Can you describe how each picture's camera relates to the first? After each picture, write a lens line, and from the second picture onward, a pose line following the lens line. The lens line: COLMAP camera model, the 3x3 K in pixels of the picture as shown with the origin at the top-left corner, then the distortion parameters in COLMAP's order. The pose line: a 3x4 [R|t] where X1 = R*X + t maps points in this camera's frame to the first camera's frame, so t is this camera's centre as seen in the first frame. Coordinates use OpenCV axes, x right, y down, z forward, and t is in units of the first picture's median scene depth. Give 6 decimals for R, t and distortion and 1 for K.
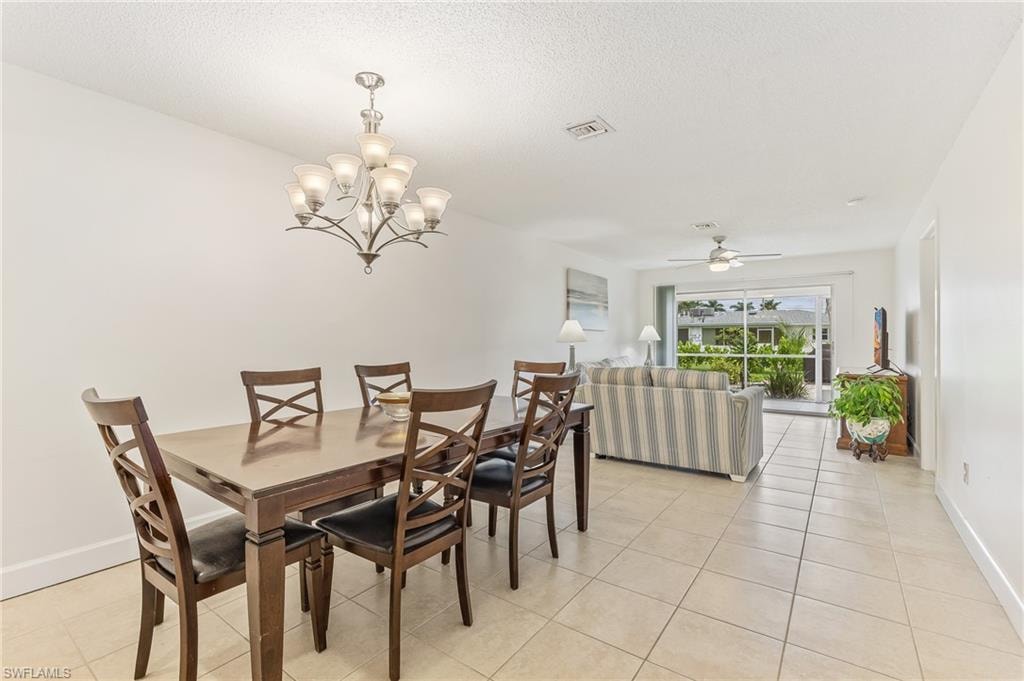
lens RADIAL K [[447.6, 0, 512.7], [0, 447.6, 337.6], [0, 0, 1]] dist [0.001304, -0.000032]
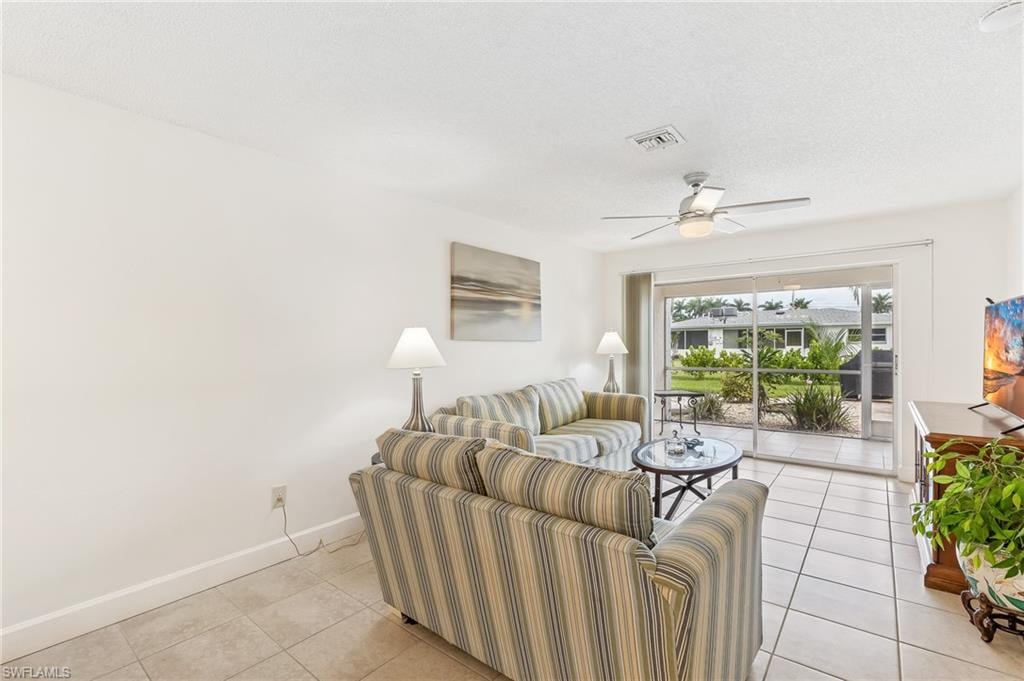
lens RADIAL K [[447.6, 0, 514.8], [0, 447.6, 349.0], [0, 0, 1]] dist [0.001304, -0.000032]
pose [[0.998869, -0.009049, -0.046681, 0.221095], [0.009939, 0.999772, 0.018881, -0.017536], [0.046500, -0.019324, 0.998731, 0.362987]]
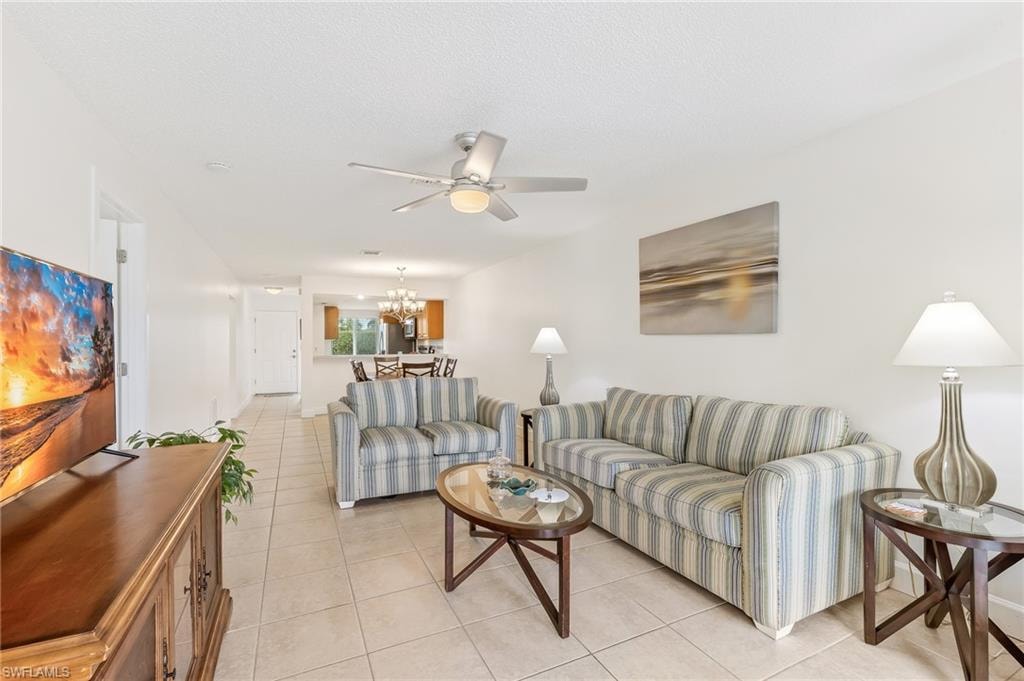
lens RADIAL K [[447.6, 0, 513.9], [0, 447.6, 342.5], [0, 0, 1]] dist [0.001304, -0.000032]
pose [[-0.442454, 0.004130, -0.896782, 0.714864], [0.006933, 0.999975, 0.001184, -0.010830], [0.896764, -0.005694, -0.442472, 1.043787]]
